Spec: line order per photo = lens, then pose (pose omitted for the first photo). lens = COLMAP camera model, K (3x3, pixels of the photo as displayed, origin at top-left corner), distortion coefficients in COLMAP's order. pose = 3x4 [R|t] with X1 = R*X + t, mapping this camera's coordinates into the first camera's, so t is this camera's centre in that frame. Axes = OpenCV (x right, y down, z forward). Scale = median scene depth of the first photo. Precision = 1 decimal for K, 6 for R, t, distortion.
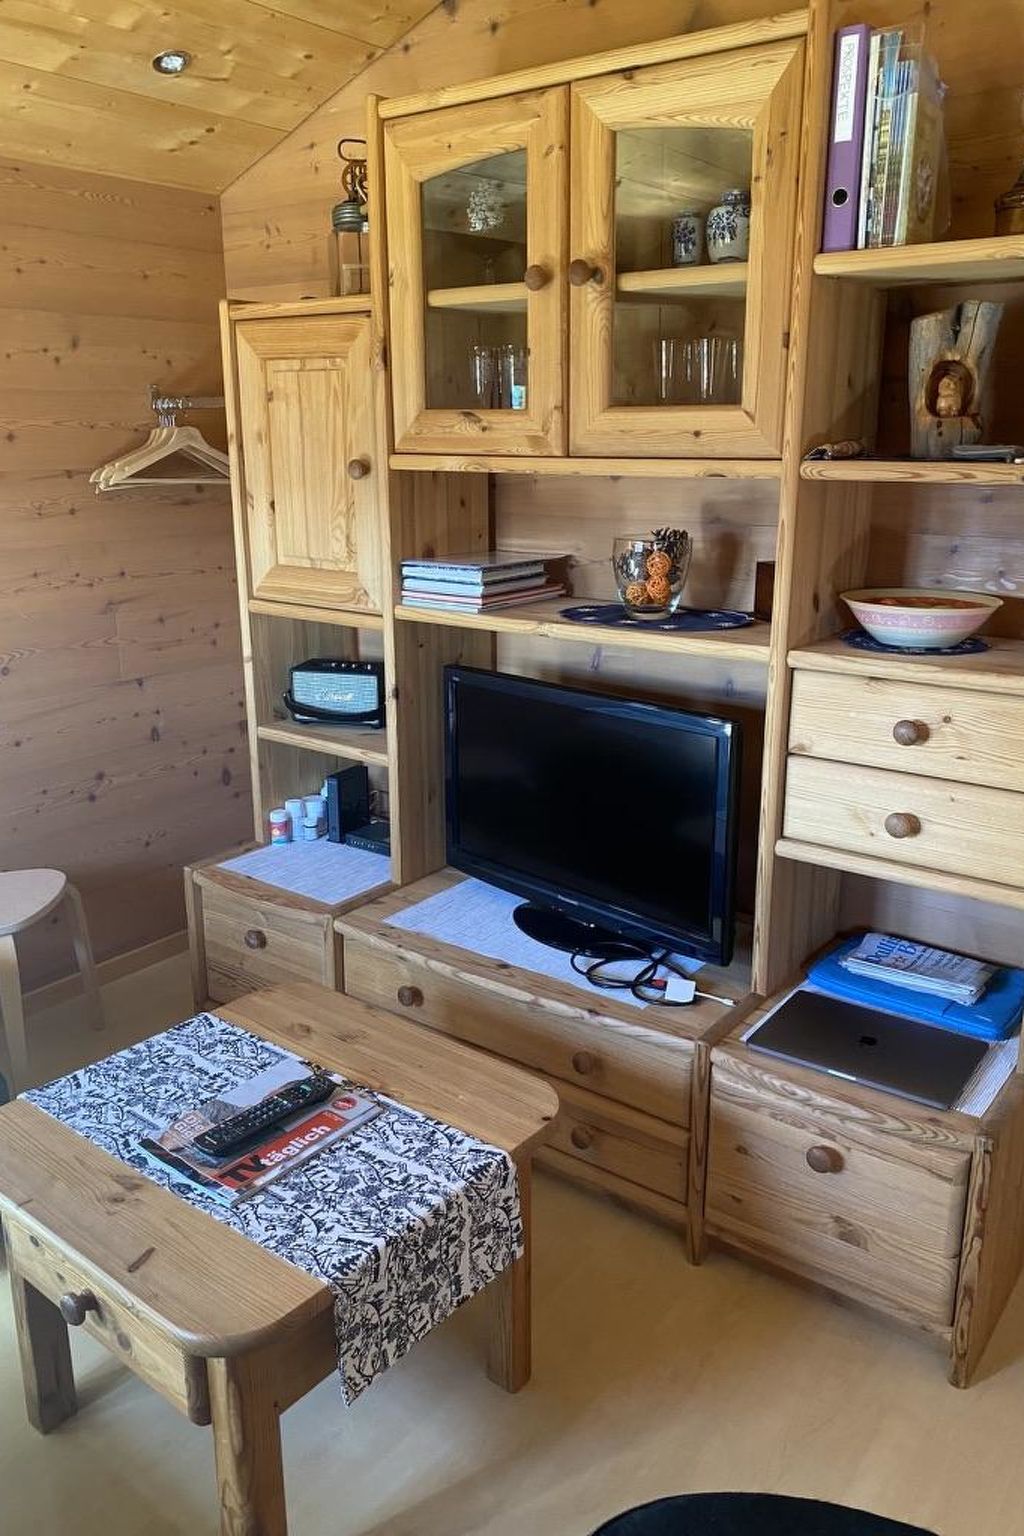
lens RADIAL K [[1186.9, 0, 512.0], [0, 1186.9, 768.0], [0, 0, 1]] dist [-0.000198, 0.000088]
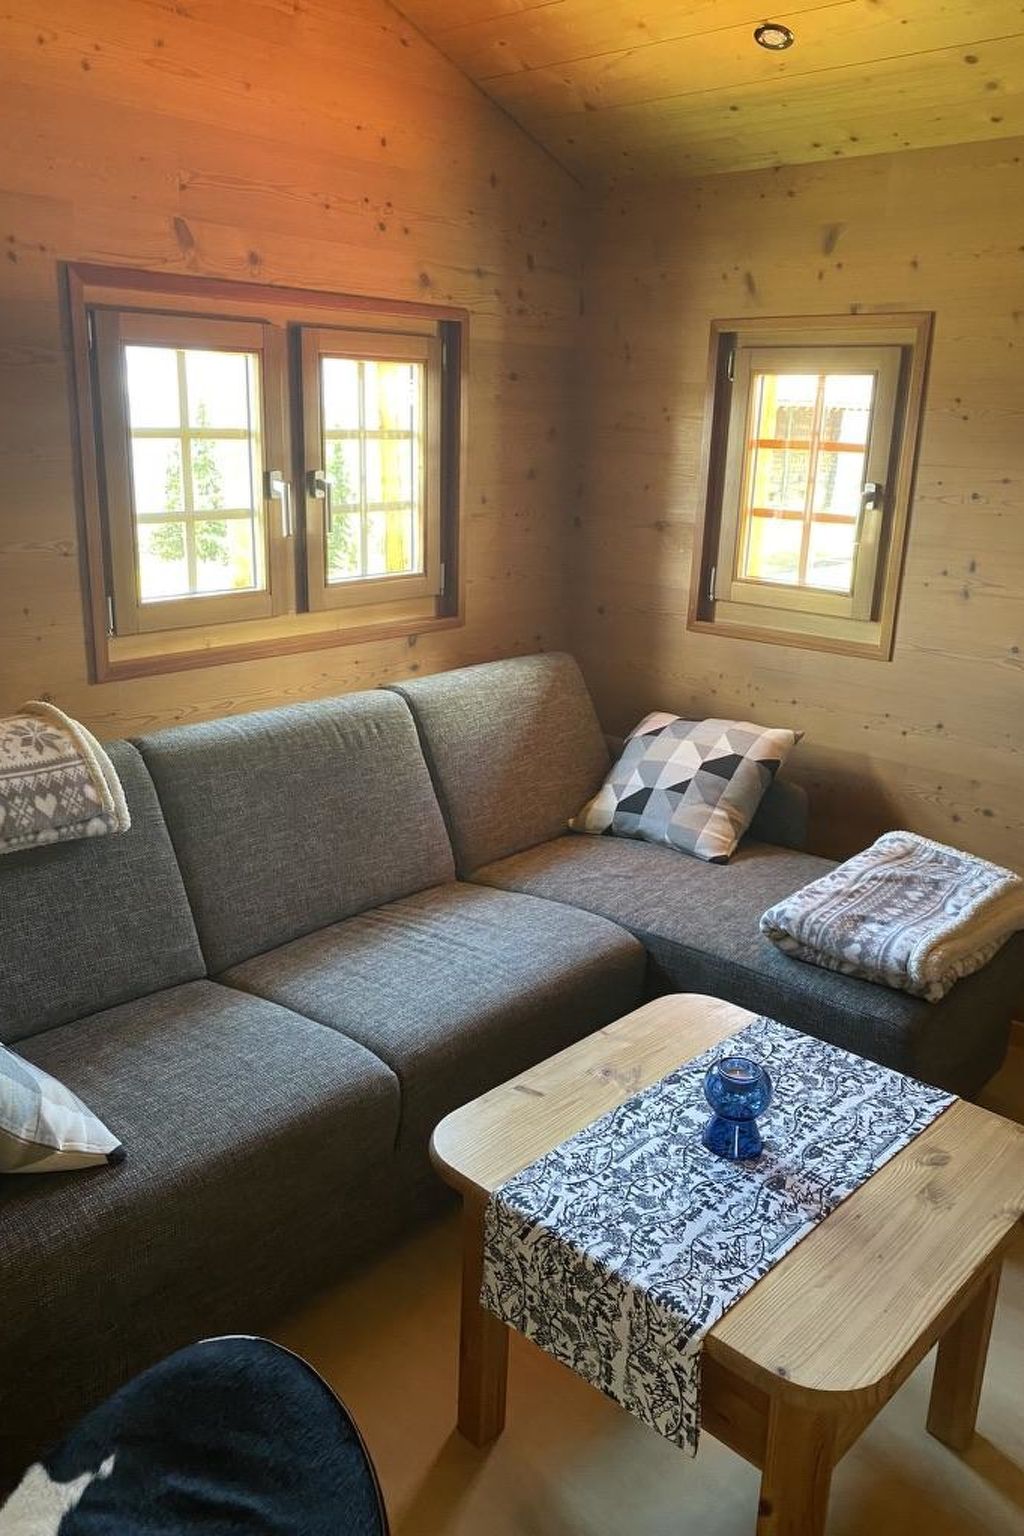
lens RADIAL K [[1176.5, 0, 512.0], [0, 1176.5, 768.0], [0, 0, 1]] dist [0.046416, 0.001375]
pose [[-0.087070, 0.296047, -0.951197, 0.666441], [-0.300394, 0.902577, 0.308412, -0.230365], [0.949833, 0.312588, 0.010344, 0.748688]]
